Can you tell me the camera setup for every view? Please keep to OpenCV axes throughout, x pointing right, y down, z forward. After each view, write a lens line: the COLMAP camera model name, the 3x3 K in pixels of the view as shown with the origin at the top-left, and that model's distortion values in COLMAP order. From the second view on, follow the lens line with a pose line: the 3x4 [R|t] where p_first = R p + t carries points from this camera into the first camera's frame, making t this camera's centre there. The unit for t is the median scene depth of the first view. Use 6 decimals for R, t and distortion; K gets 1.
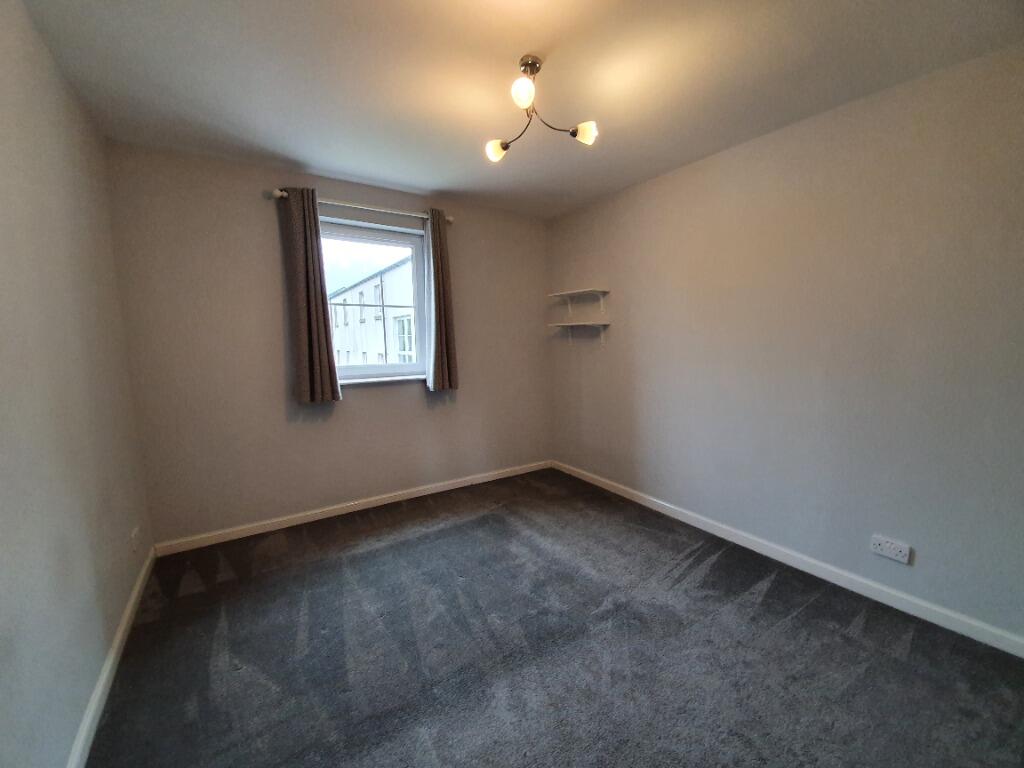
lens RADIAL K [[405.7, 0, 516.9], [0, 405.7, 386.1], [0, 0, 1]] dist [0.009573, -0.013493]
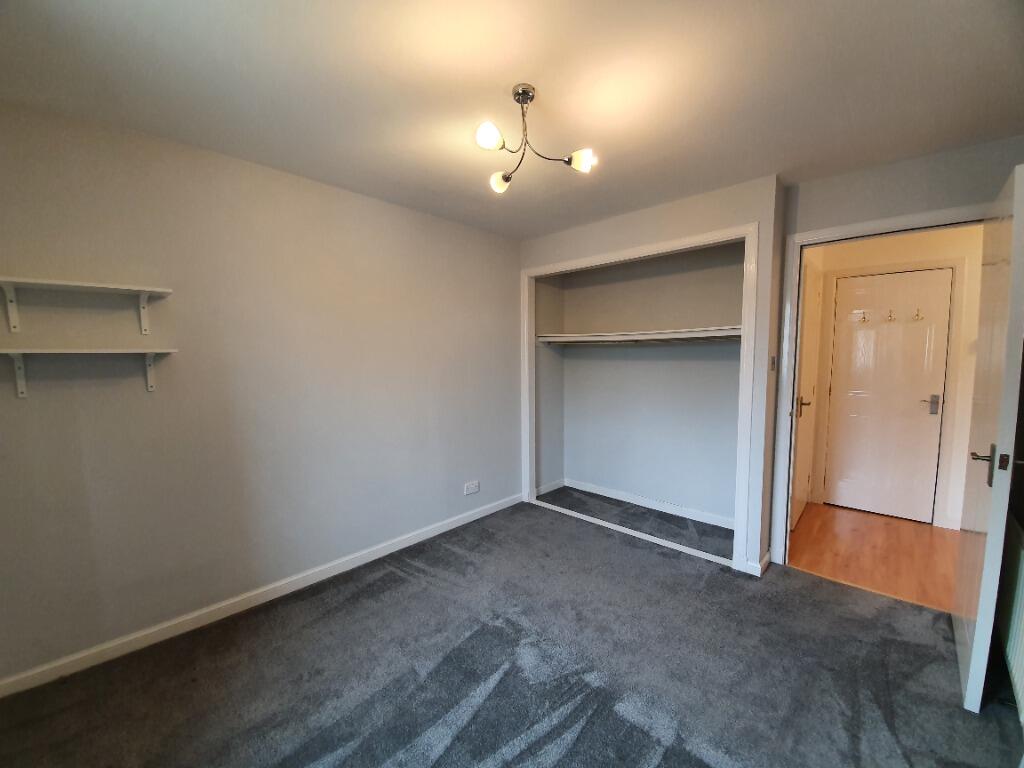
lens RADIAL K [[405.7, 0, 516.9], [0, 405.7, 386.1], [0, 0, 1]] dist [0.009573, -0.013493]
pose [[-0.239885, -0.051279, 0.969446, -0.613297], [0.122122, 0.989077, 0.082536, -0.120325], [-0.963090, 0.138189, -0.231002, 0.865408]]
